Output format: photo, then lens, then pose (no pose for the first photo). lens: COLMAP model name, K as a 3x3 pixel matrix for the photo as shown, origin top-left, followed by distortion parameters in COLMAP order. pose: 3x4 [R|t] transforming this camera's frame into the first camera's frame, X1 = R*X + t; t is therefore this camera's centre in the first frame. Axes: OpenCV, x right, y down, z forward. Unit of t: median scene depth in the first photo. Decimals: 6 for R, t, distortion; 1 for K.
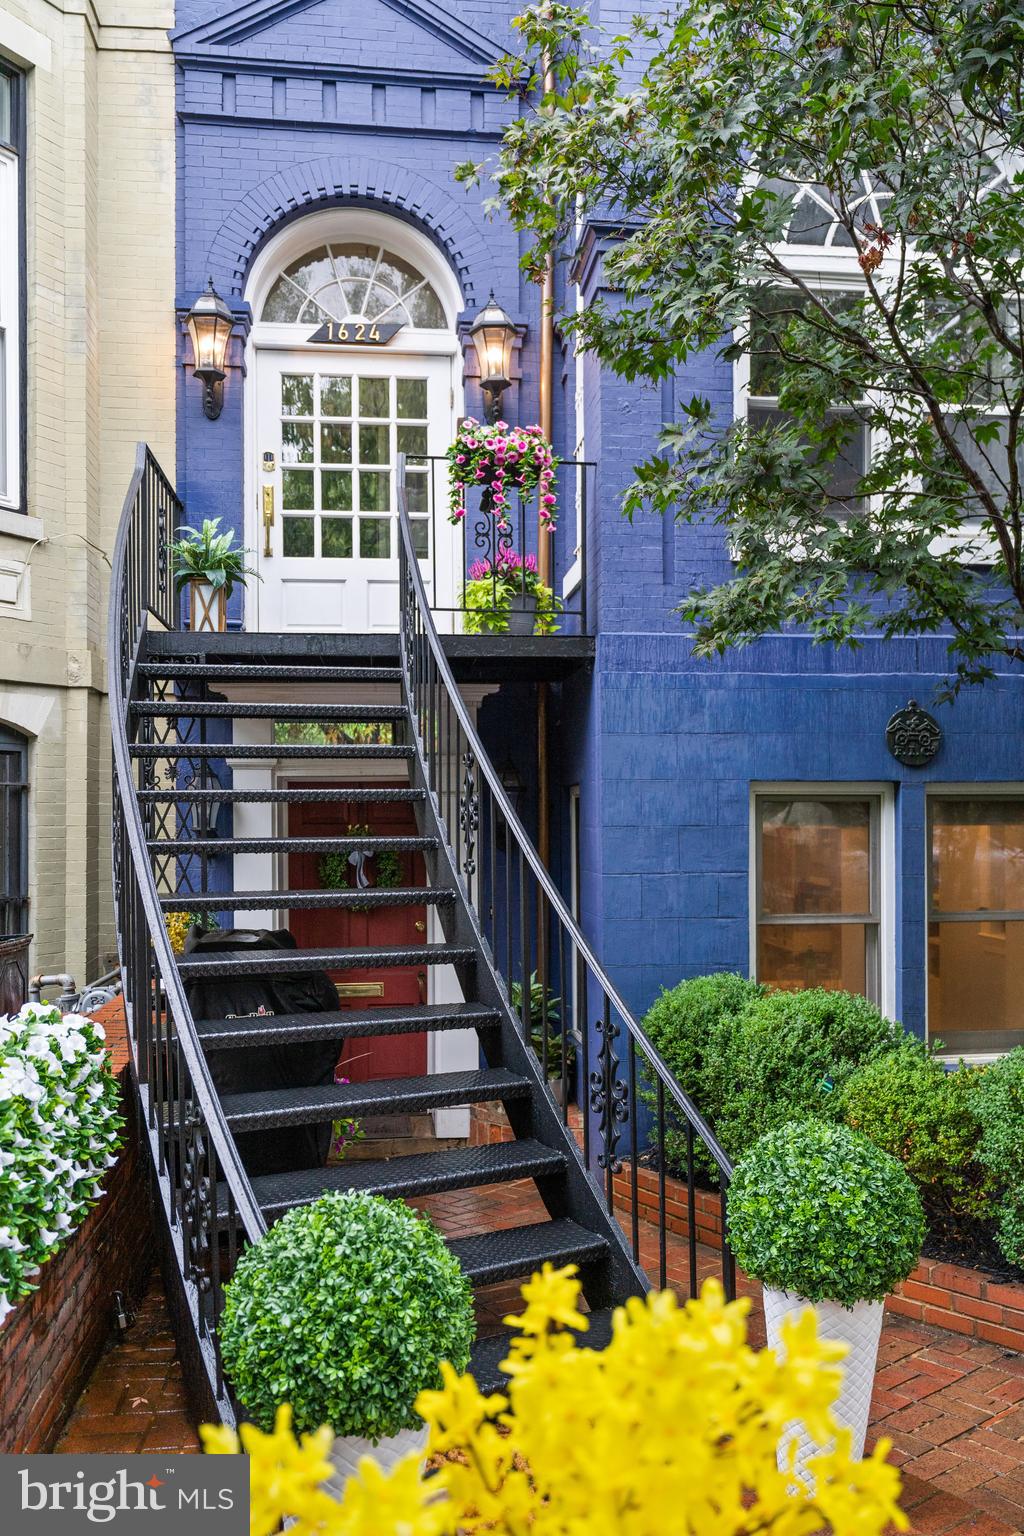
lens RADIAL K [[1249.3, 0, 507.1], [0, 1249.3, 809.8], [0, 0, 1]] dist [0.011715, 0.004873]
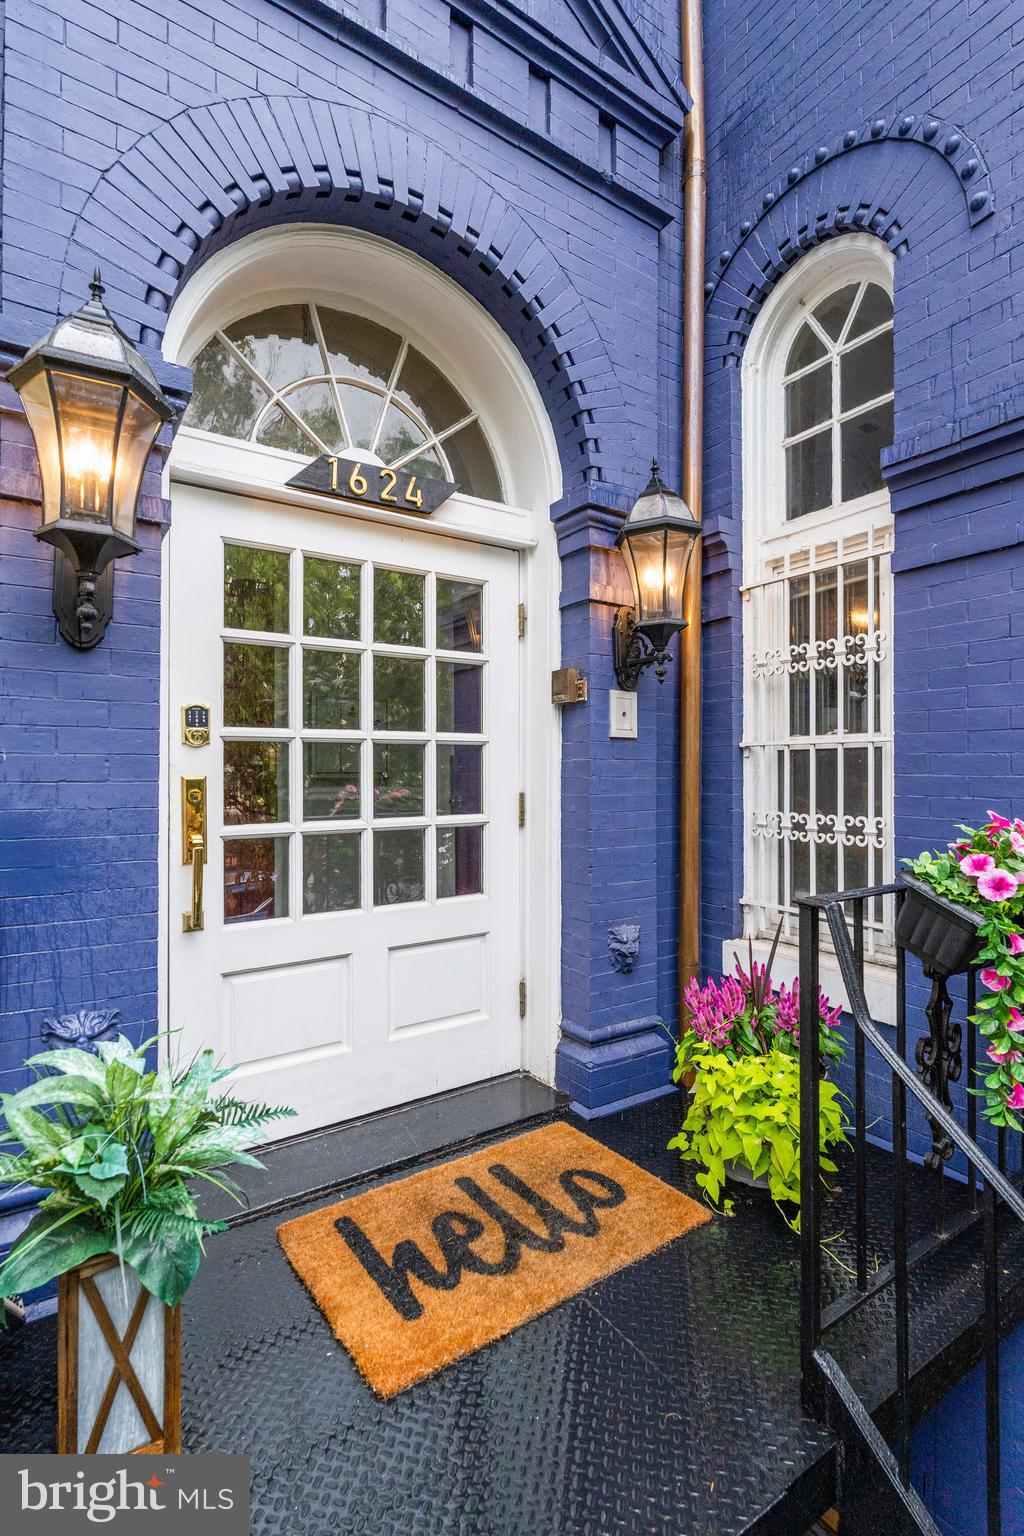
lens RADIAL K [[718.8, 0, 516.1], [0, 718.8, 769.3], [0, 0, 1]] dist [-0.004397, 0.000038]
pose [[0.887756, 0.006823, 0.460265, -0.242824], [-0.008704, 0.999960, 0.001965, -0.308474], [-0.460233, -0.005750, 0.887780, 0.827250]]
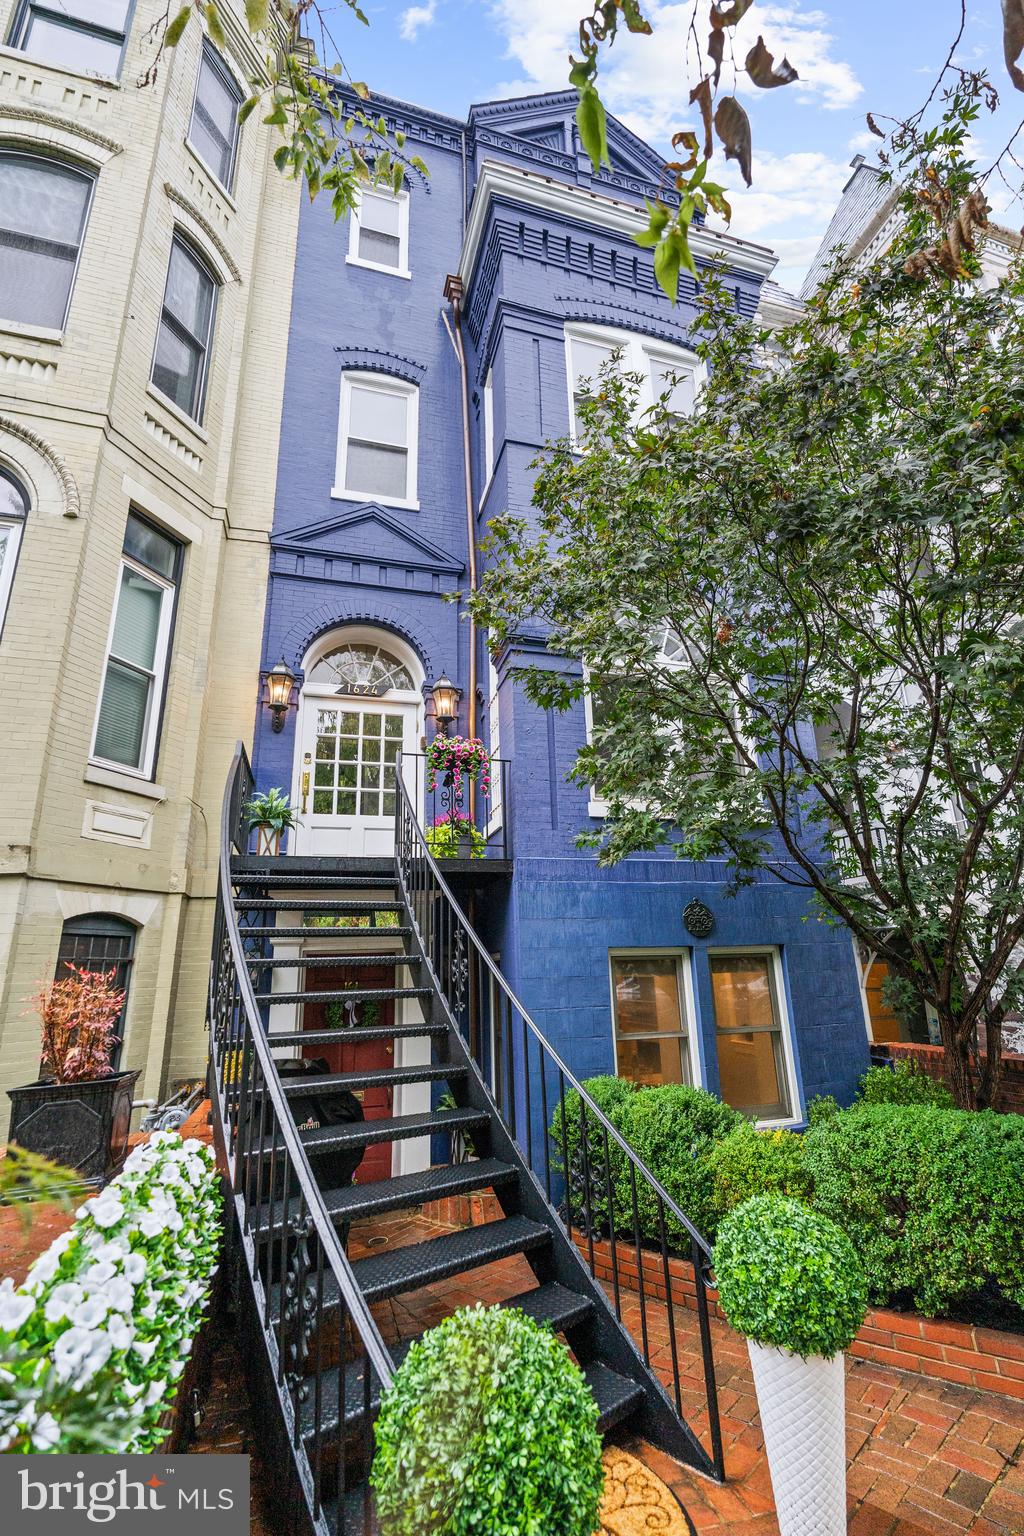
lens RADIAL K [[688.9, 0, 513.9], [0, 688.9, 769.8], [0, 0, 1]] dist [0.000051, -0.000946]
pose [[0.986497, 0.023926, 0.162023, -0.077826], [0.022636, 0.959859, -0.279567, 0.002810], [-0.162209, 0.279460, 0.946357, 0.094516]]
